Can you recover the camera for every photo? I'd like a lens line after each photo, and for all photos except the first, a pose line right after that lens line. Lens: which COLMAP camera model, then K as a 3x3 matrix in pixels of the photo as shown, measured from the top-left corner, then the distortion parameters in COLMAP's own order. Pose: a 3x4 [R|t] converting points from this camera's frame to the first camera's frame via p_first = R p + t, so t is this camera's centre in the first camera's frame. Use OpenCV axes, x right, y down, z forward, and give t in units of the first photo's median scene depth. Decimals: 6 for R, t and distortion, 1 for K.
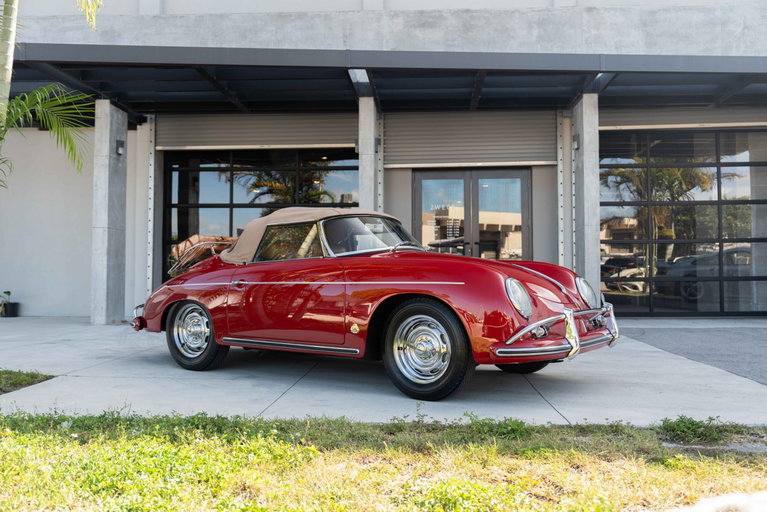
lens RADIAL K [[702.0, 0, 387.4], [0, 702.0, 255.1], [0, 0, 1]] dist [-0.004004, -0.001115]
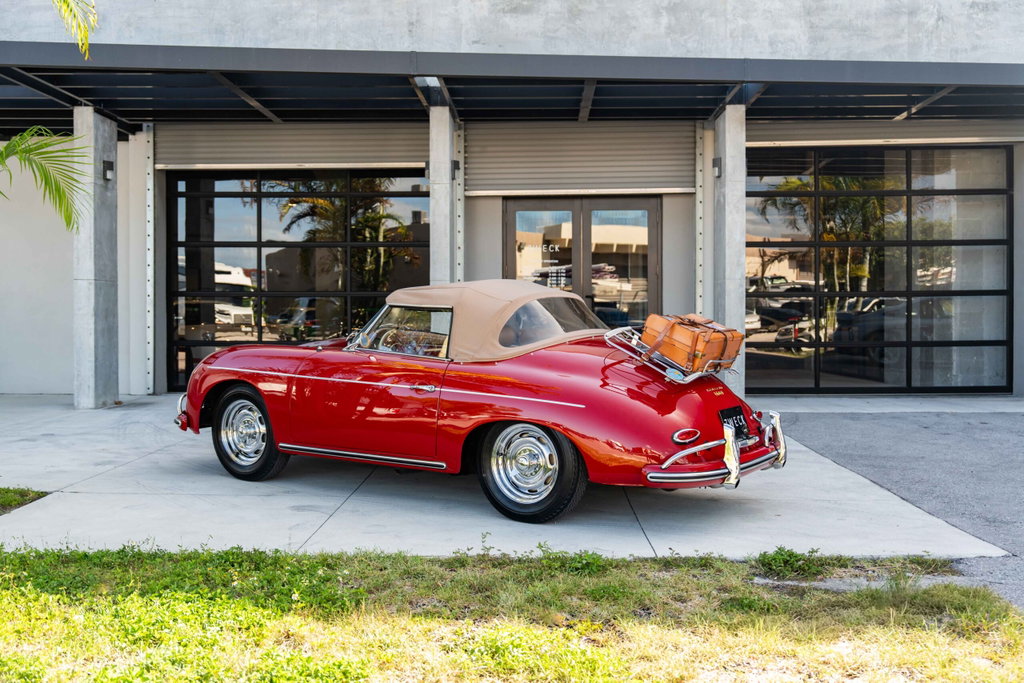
lens RADIAL K [[1005.7, 0, 508.5], [0, 1005.7, 337.9], [0, 0, 1]] dist [0.001020, 0.001776]
pose [[0.999634, 0.000422, 0.027061, 0.014958], [-0.001922, 0.998461, 0.055430, -0.038158], [-0.026996, -0.055461, 0.998096, -0.089700]]
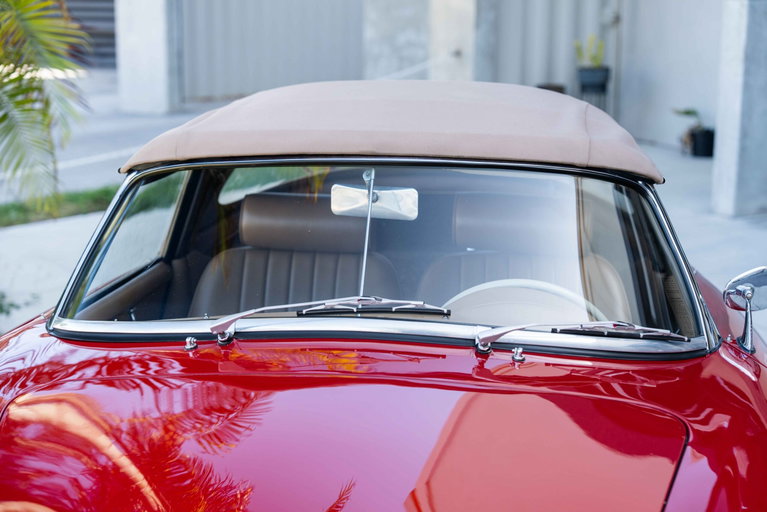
lens RADIAL K [[1251.9, 0, 383.5], [0, 1251.9, 256.0], [0, 0, 1]] dist [0.003192, -0.028771]
pose [[0.458080, 0.182282, -0.870021, 0.208784], [0.033806, 0.974468, 0.221965, -0.065133], [0.888268, -0.131089, 0.440223, 0.442739]]
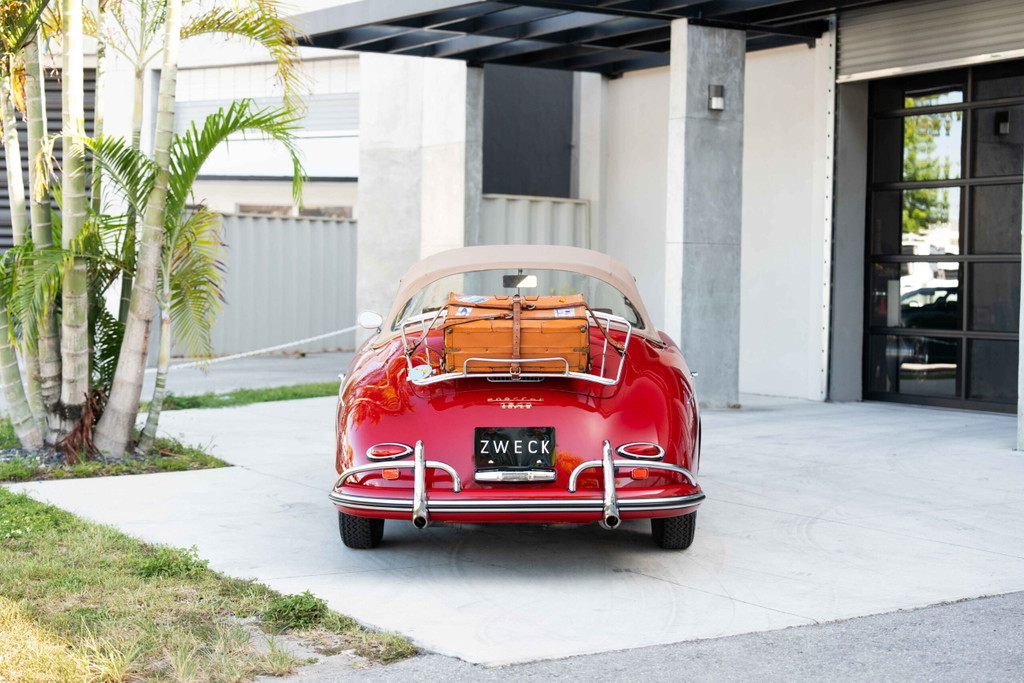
lens RADIAL K [[1745.1, 0, 511.5], [0, 1745.1, 324.7], [0, 0, 1]] dist [0.014918, 0.020368]
pose [[0.573726, 0.022649, -0.818734, 0.712053], [0.020732, 0.998896, 0.042161, -0.035927], [0.818785, -0.041163, 0.572623, 0.060062]]
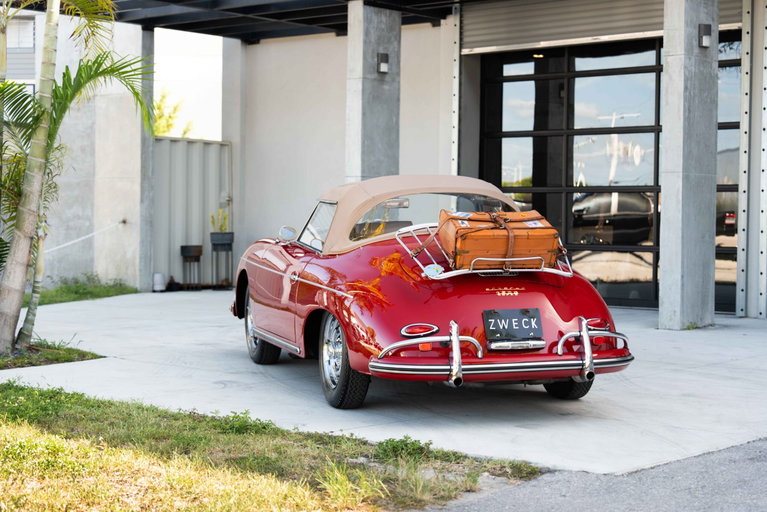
lens RADIAL K [[1450.2, 0, 428.4], [0, 1450.2, 255.8], [0, 0, 1]] dist [0.009973, -0.075211]
pose [[0.805565, 0.018963, -0.592204, 0.570180], [0.015439, 0.998477, 0.052974, -0.036199], [0.592306, -0.051817, 0.804045, -0.187290]]
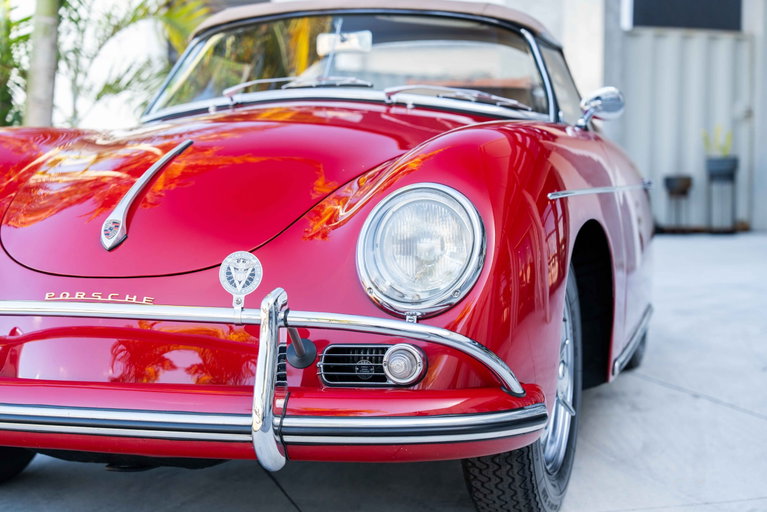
lens RADIAL K [[1386.3, 0, 364.5], [0, 1386.3, 256.2], [0, 0, 1]] dist [0.218426, -1.572924]
pose [[0.313320, 0.061114, -0.947679, 0.390647], [0.032498, 0.996653, 0.075016, 0.011897], [0.949092, -0.054301, 0.310285, 0.424848]]
